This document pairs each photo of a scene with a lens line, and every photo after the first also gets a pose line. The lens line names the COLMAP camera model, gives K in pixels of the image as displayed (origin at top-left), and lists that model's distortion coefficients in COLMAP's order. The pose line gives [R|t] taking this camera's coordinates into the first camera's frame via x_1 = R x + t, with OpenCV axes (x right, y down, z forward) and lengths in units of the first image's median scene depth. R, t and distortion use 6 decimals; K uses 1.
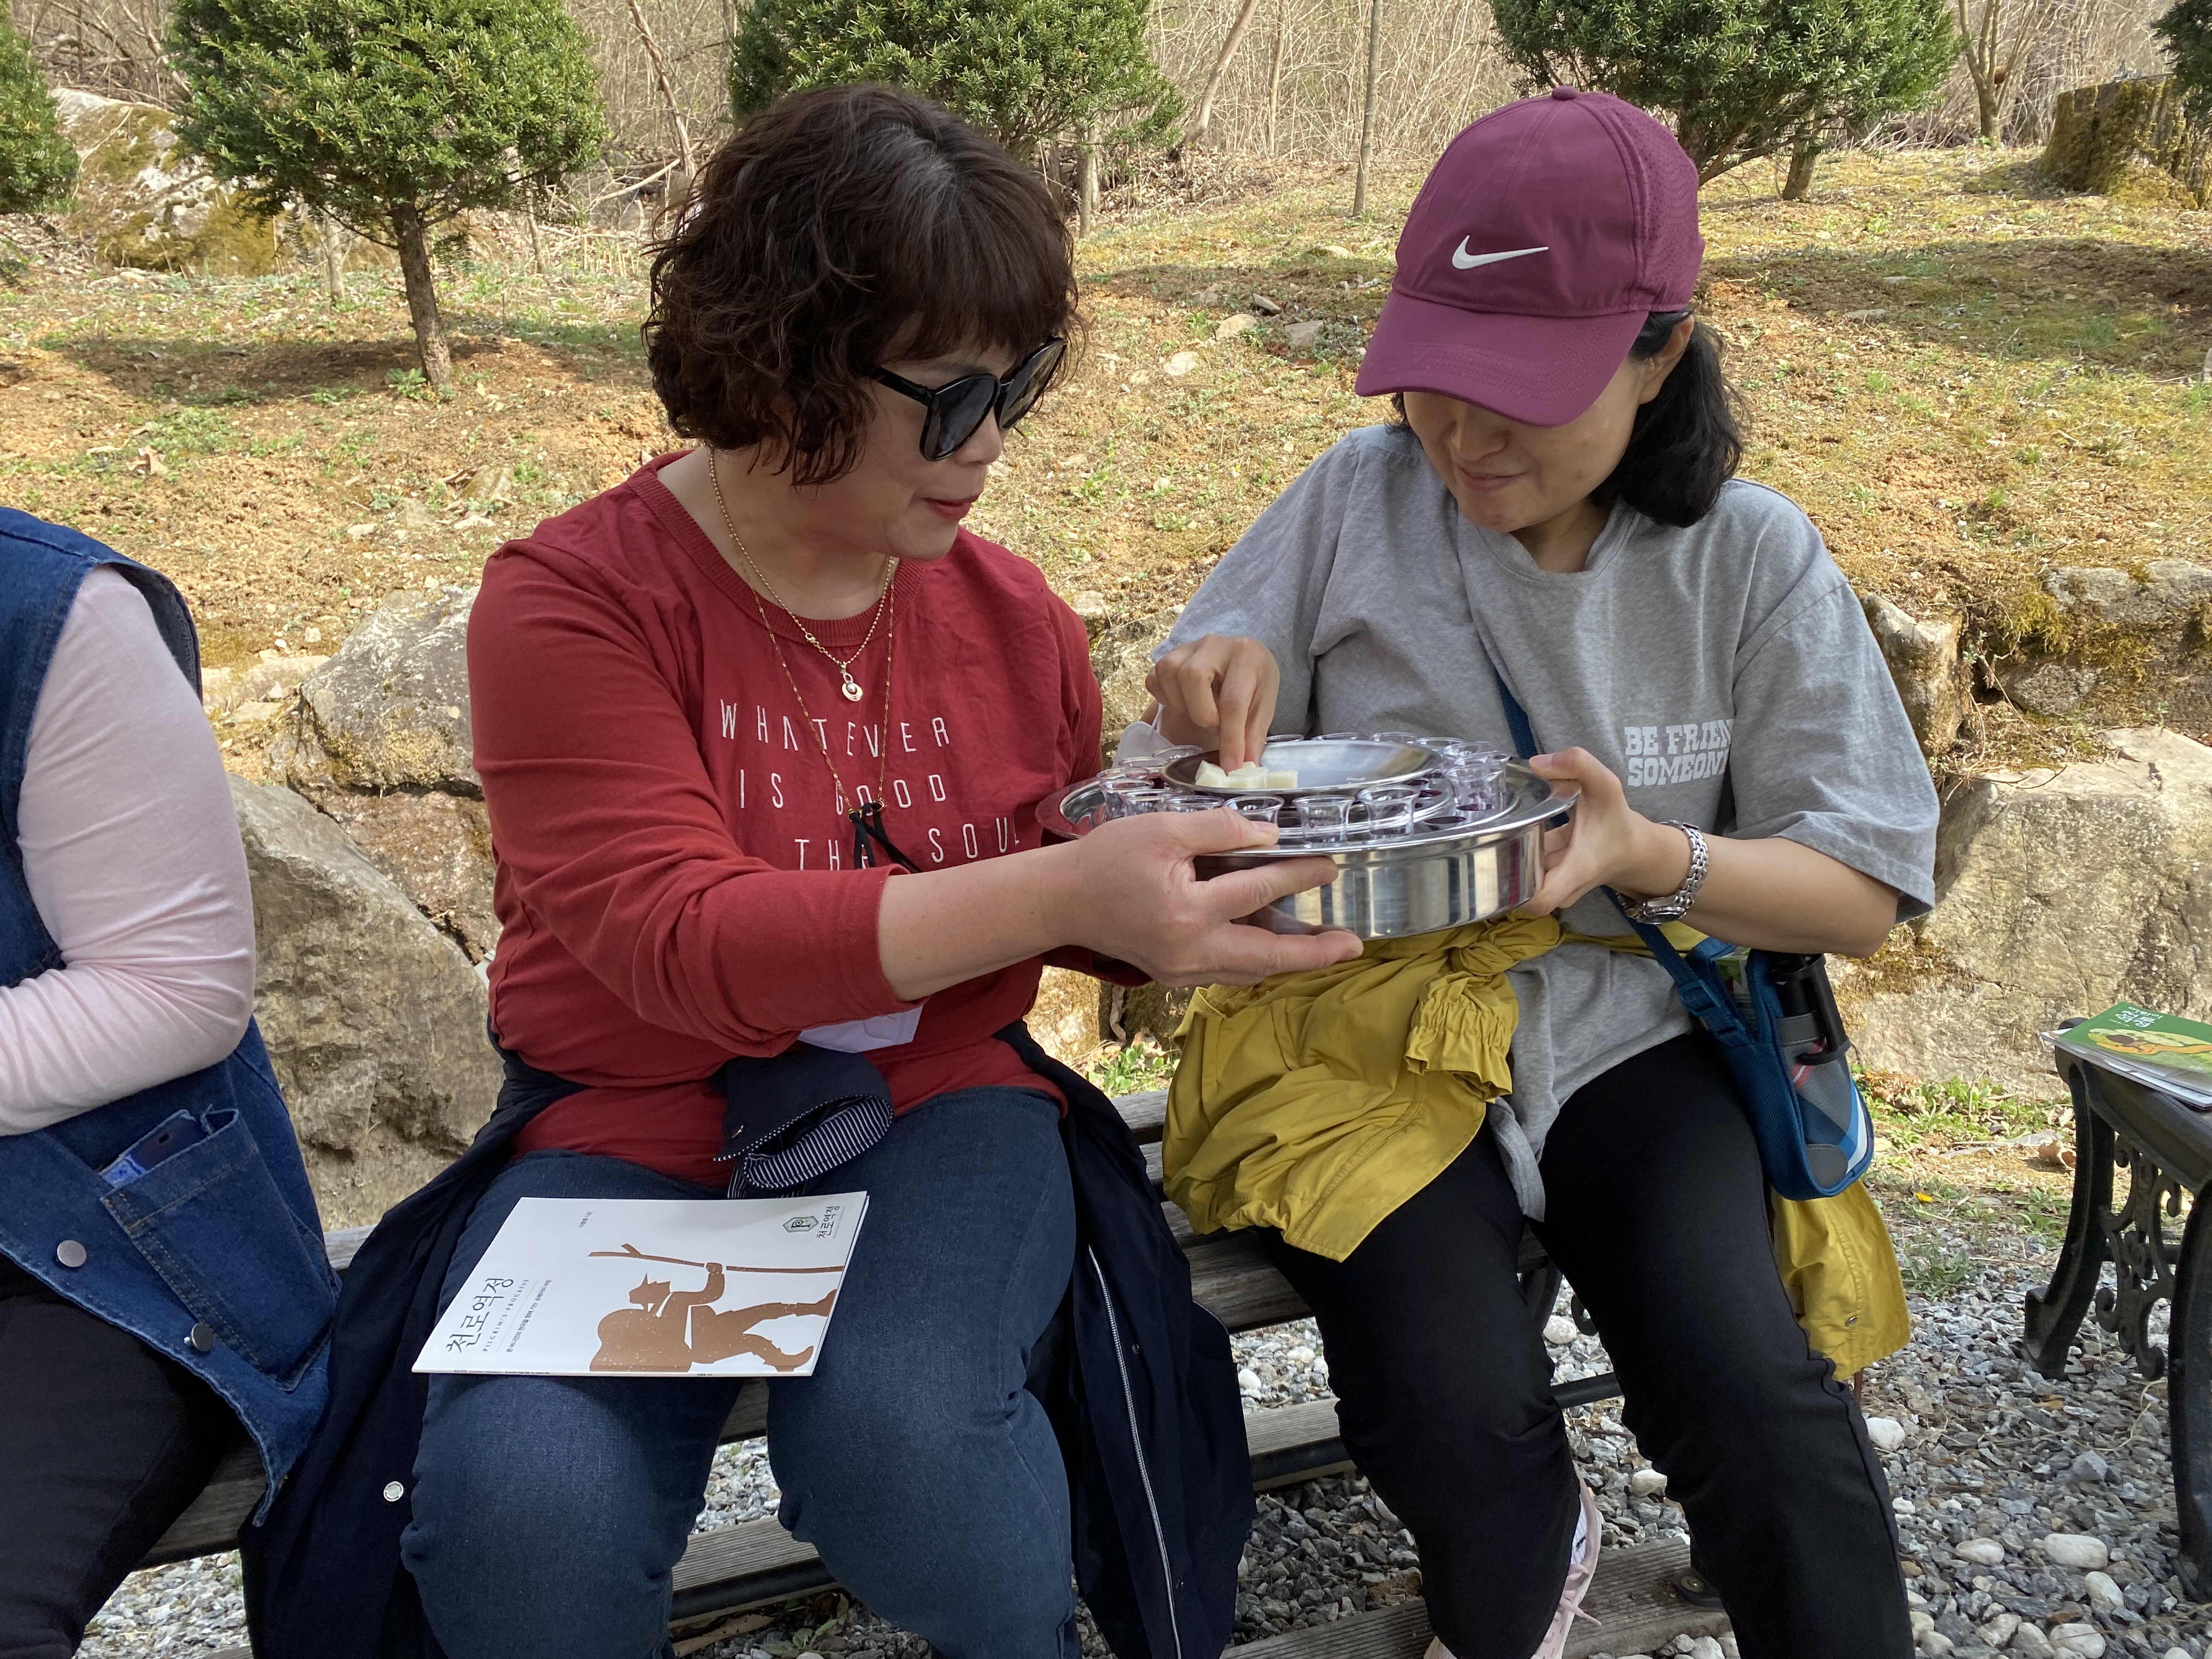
lens RADIAL K [[1689.2, 0, 1097.9], [0, 1689.2, 832.4], [0, 0, 1]] dist [0.044851, -0.046059]
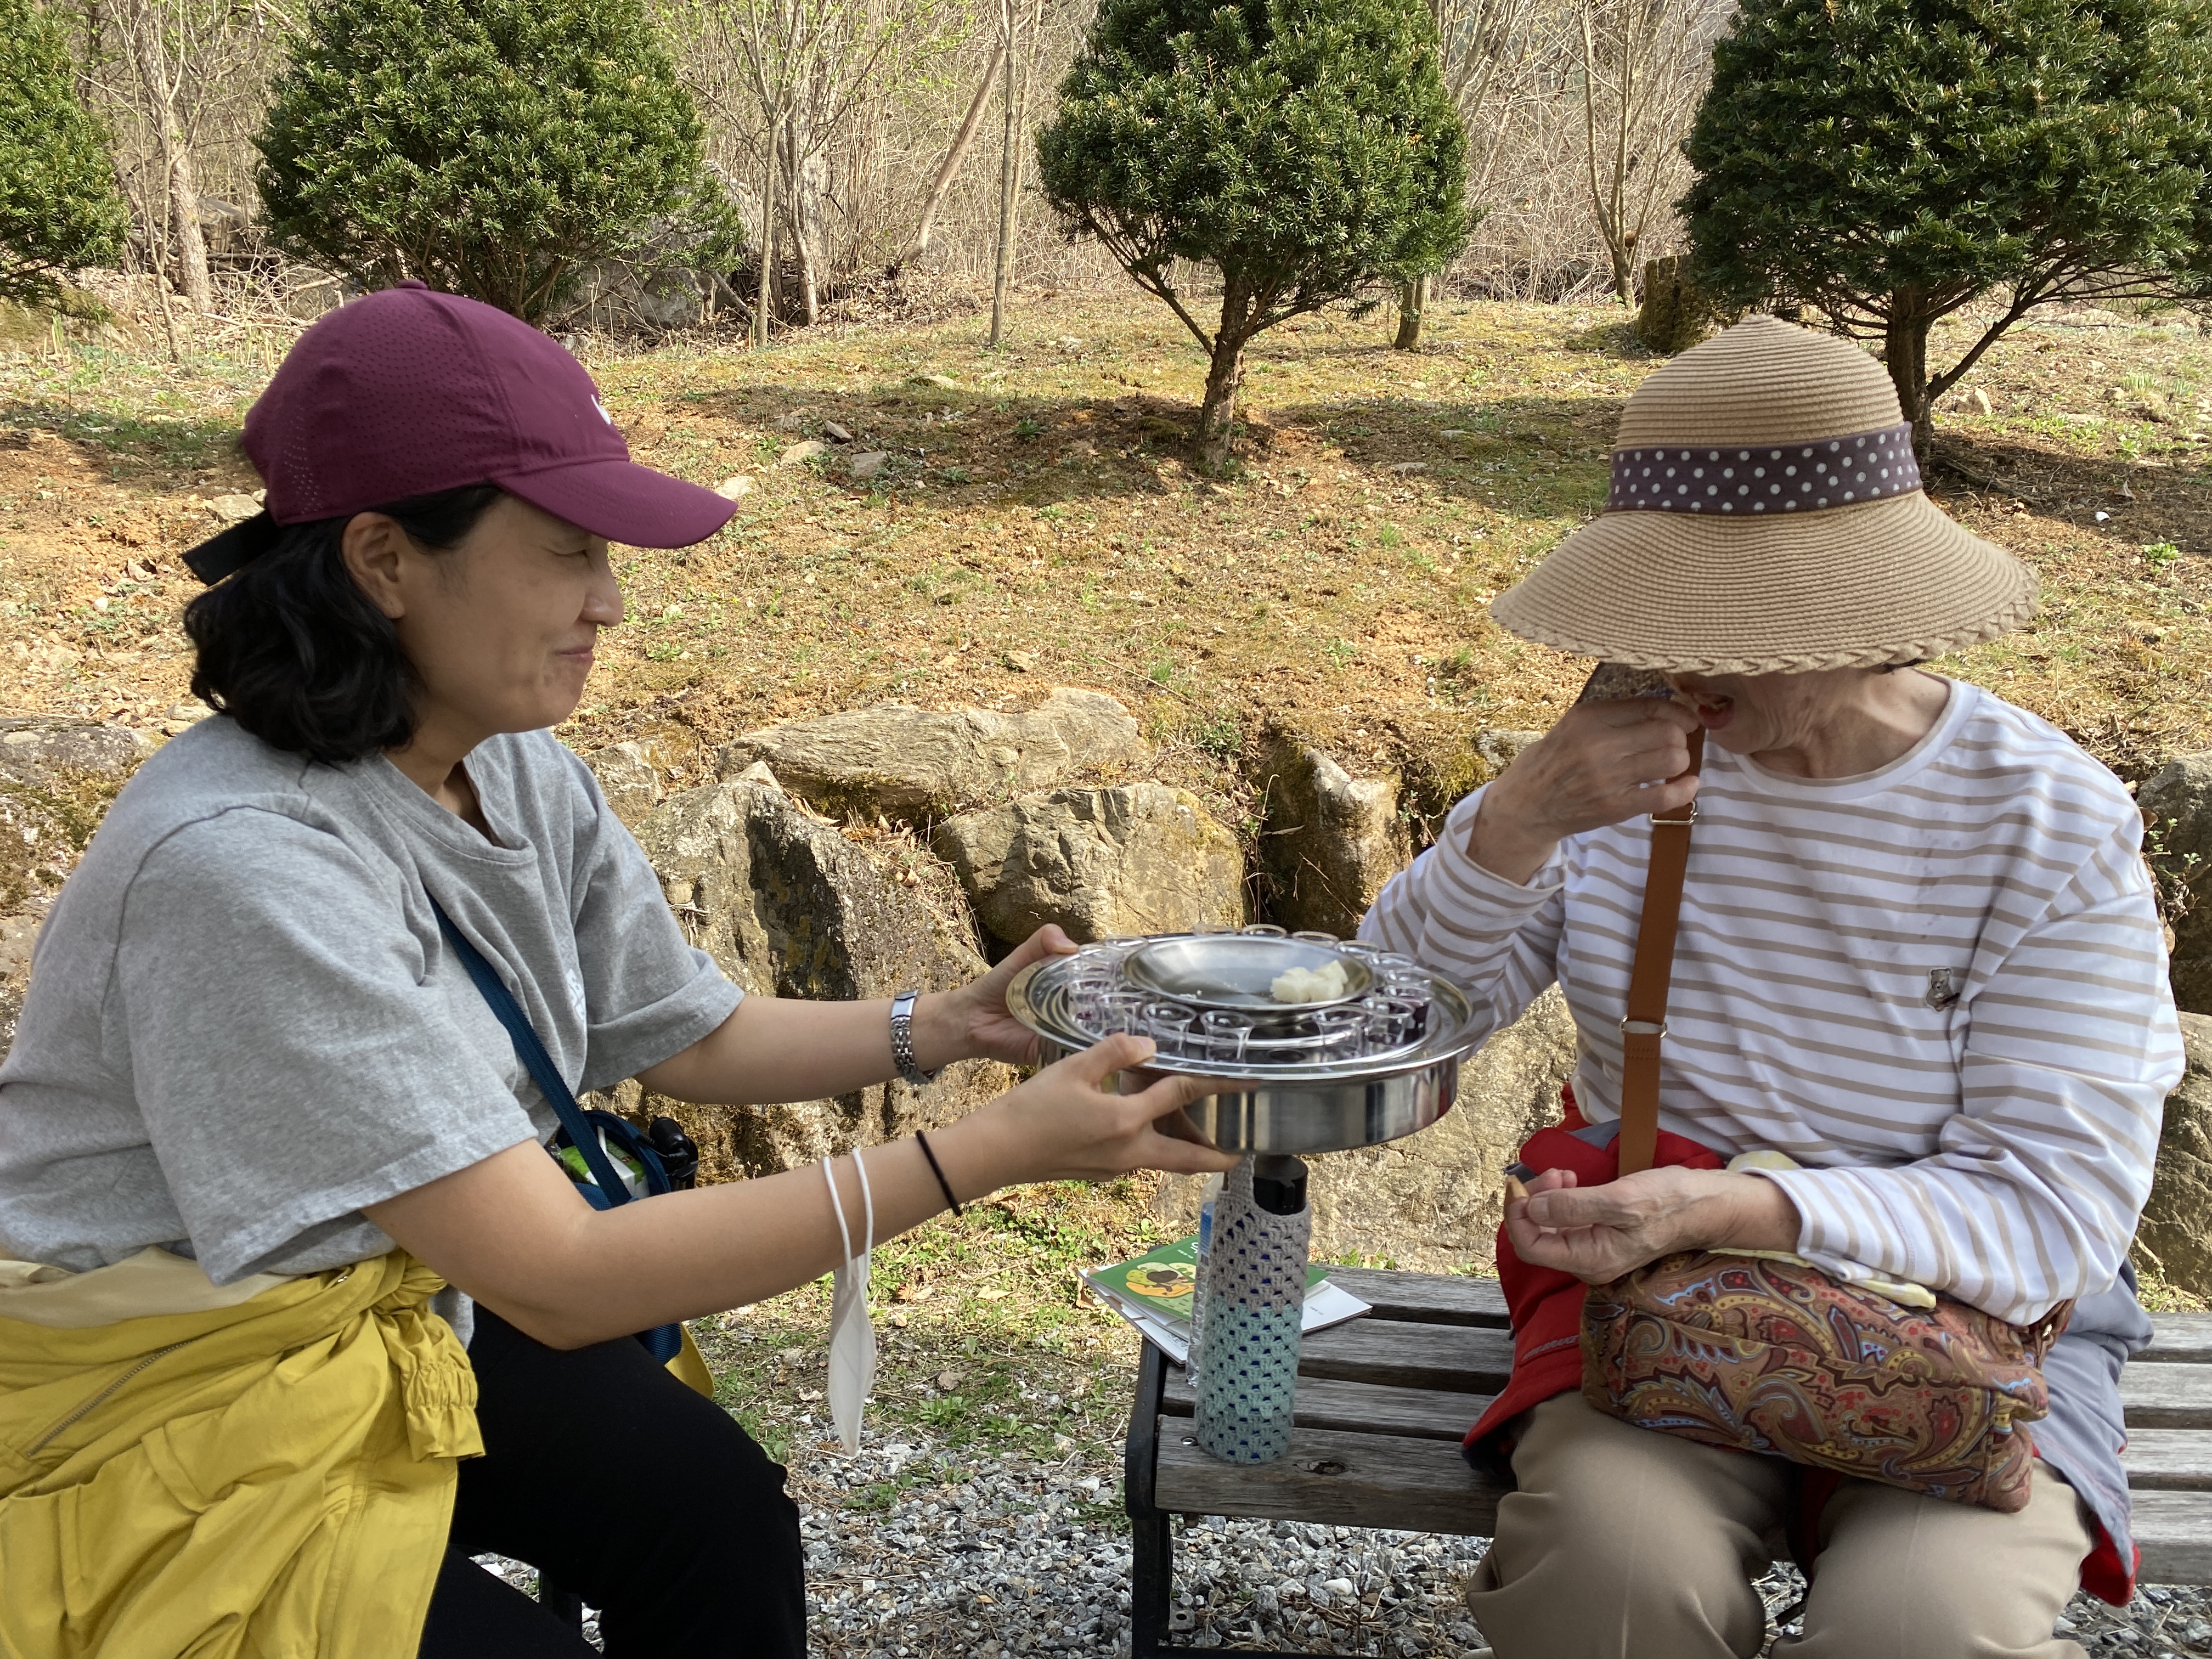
lens RADIAL K [[1689.2, 0, 1102.1], [0, 1689.2, 811.9], [0, 0, 1]] dist [0.044851, -0.046059]
pose [[0.995771, 0.017003, 0.090282, 0.194639], [-0.010845, 0.997608, -0.068266, -0.028390], [-0.091227, 0.066998, 0.993574, 0.022476]]
